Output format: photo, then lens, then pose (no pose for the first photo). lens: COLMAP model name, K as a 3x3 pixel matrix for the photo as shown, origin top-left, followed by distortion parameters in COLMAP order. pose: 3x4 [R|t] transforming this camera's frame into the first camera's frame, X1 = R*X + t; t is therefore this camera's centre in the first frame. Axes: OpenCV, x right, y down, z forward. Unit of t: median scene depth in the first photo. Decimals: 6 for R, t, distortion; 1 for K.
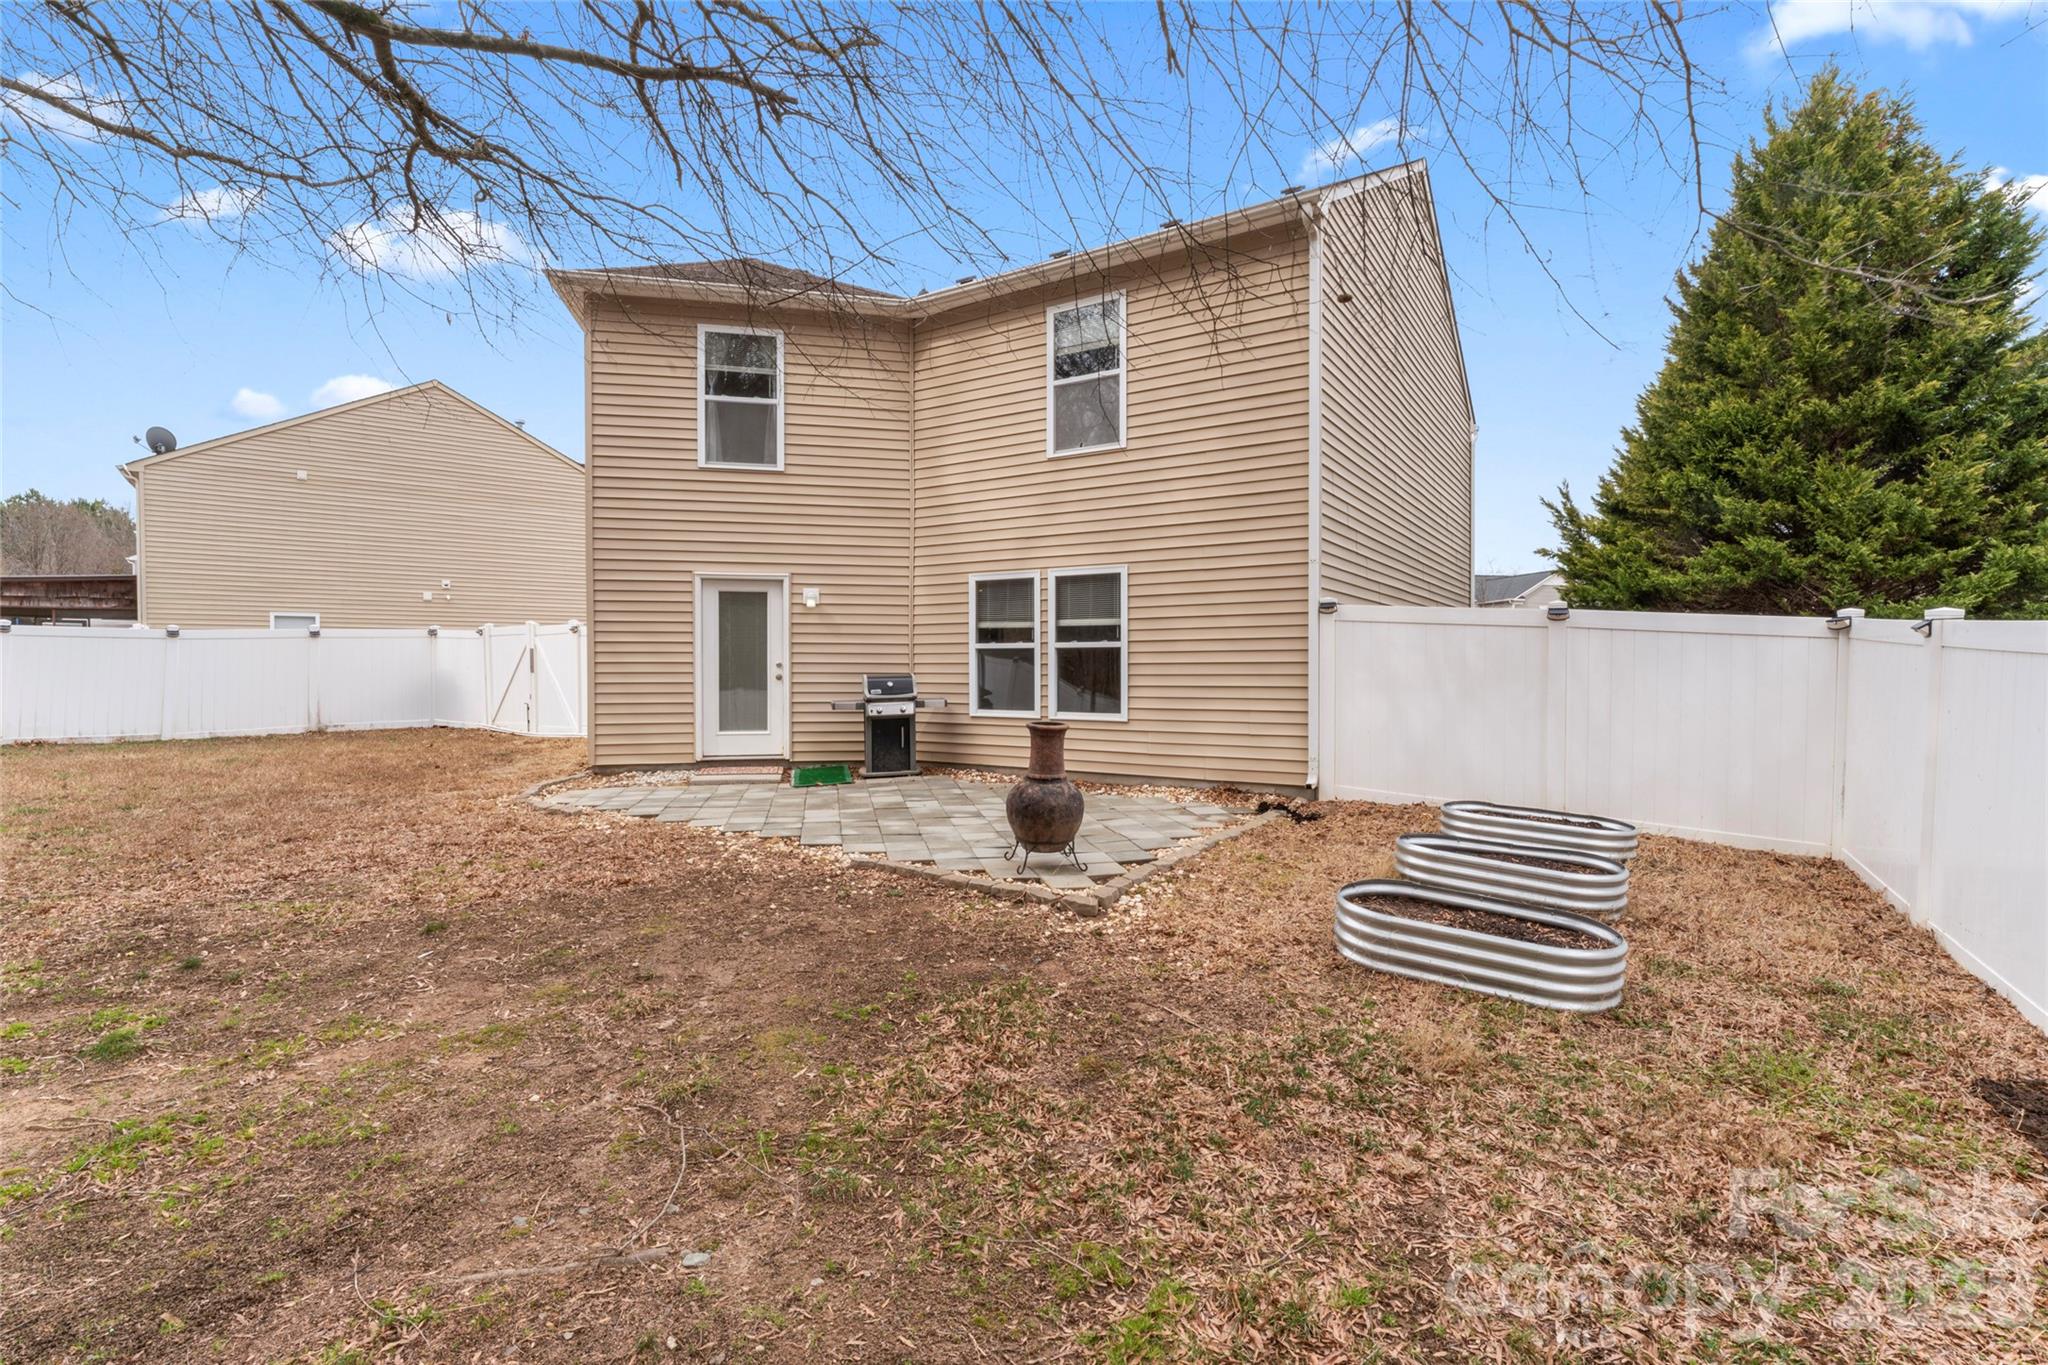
lens RADIAL K [[939.3, 0, 1030.1], [0, 939.3, 685.5], [0, 0, 1]] dist [0.002074, 0.000013]
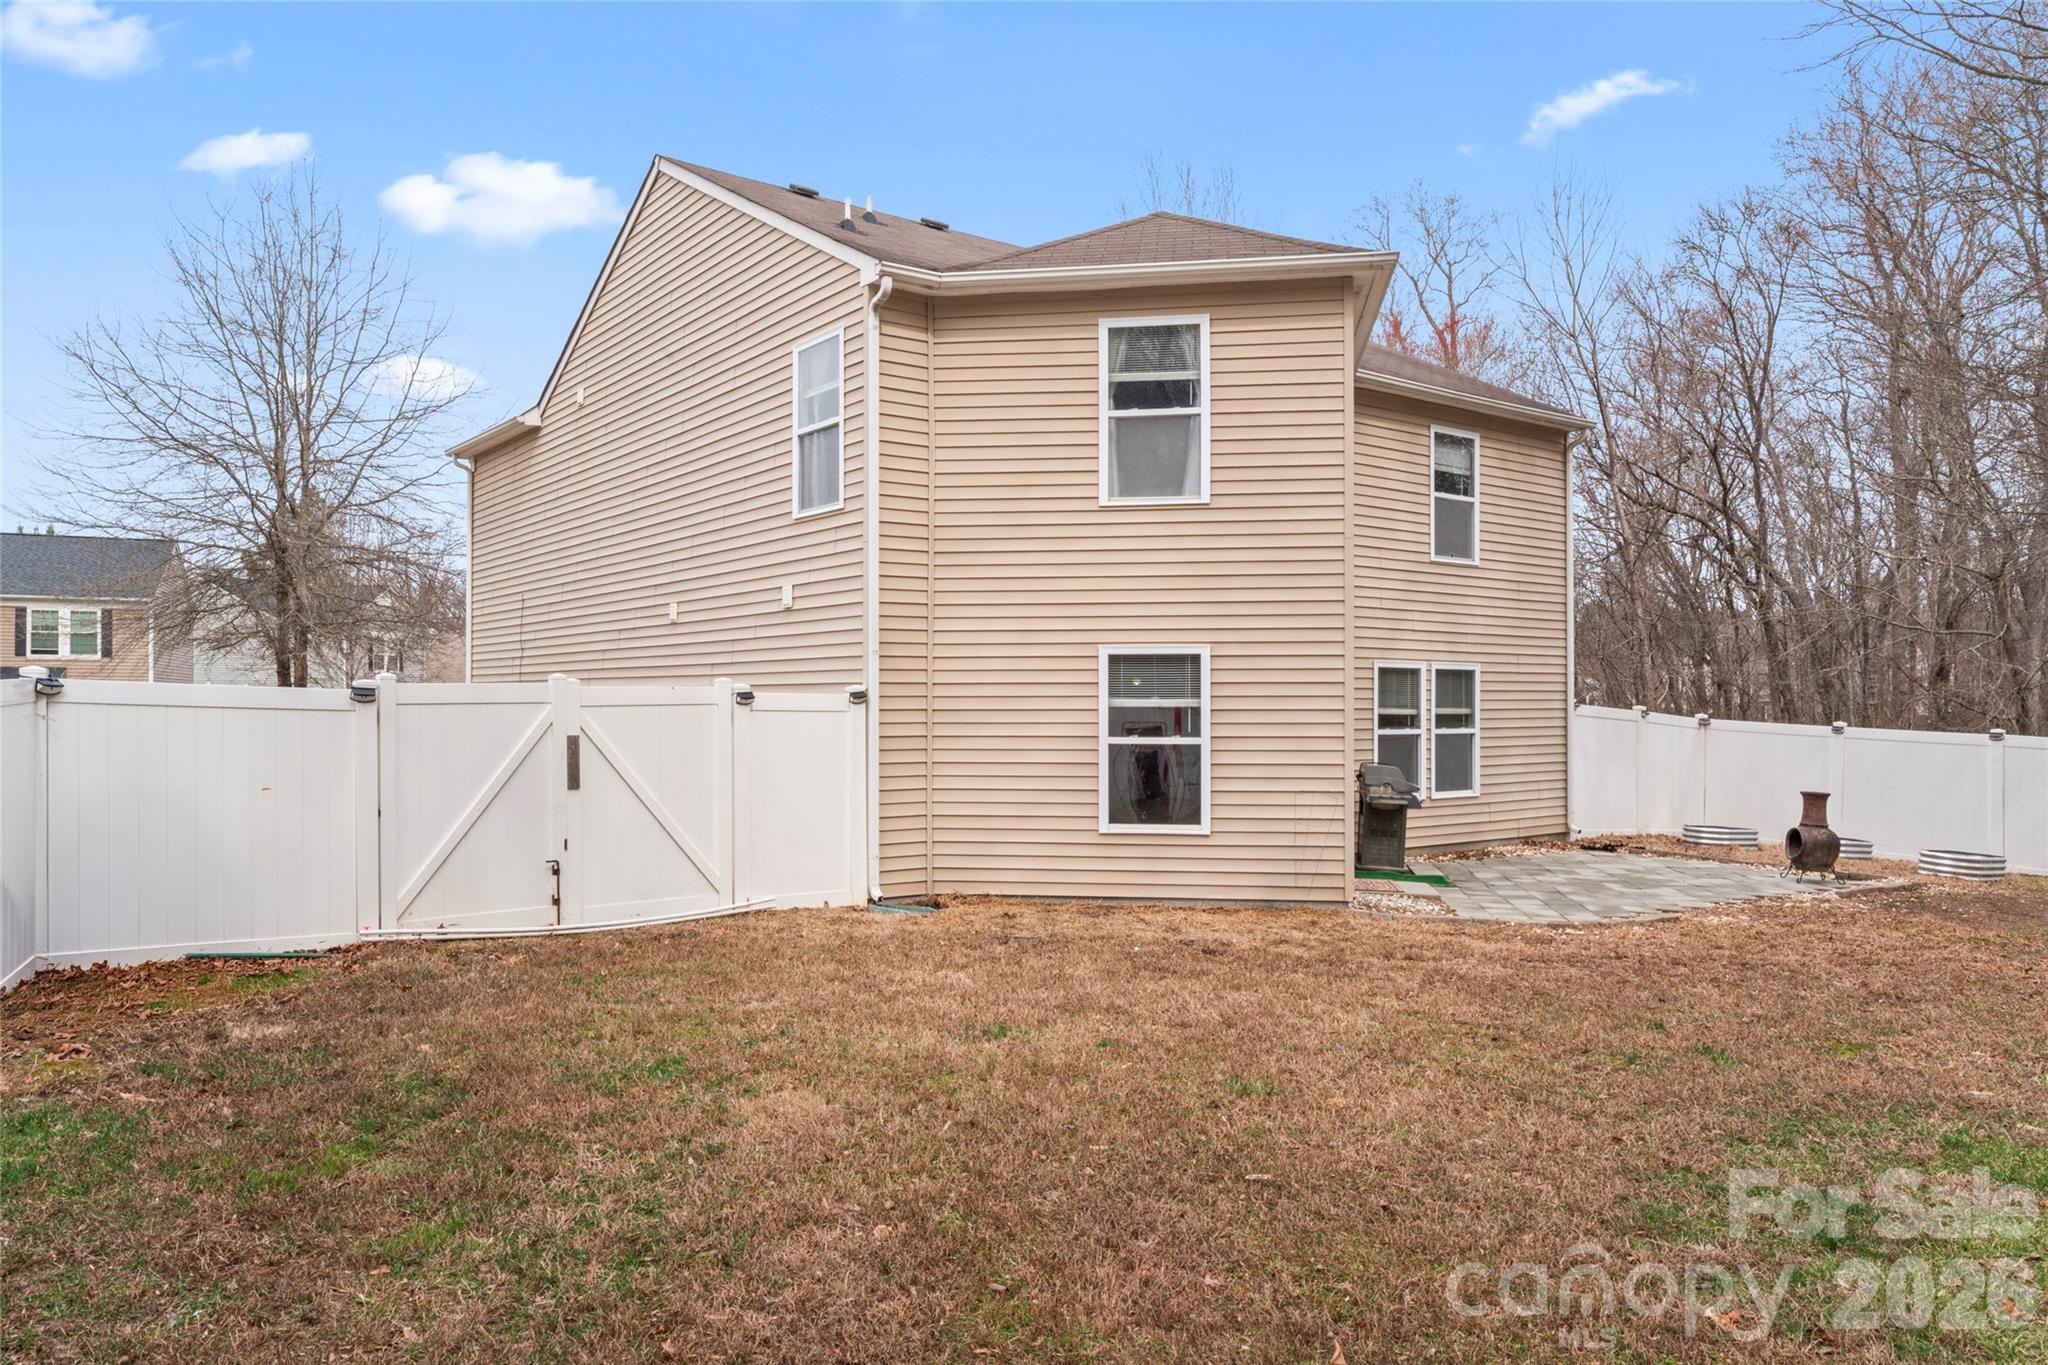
lens RADIAL K [[1373.3, 0, 1040.4], [0, 1373.3, 689.3], [0, 0, 1]] dist [0.011510, 0.001297]
pose [[0.345066, 0.009376, 0.938532, -1.622345], [0.015216, 0.999763, -0.015582, -0.073447], [-0.938455, 0.019658, 0.344841, 0.871963]]
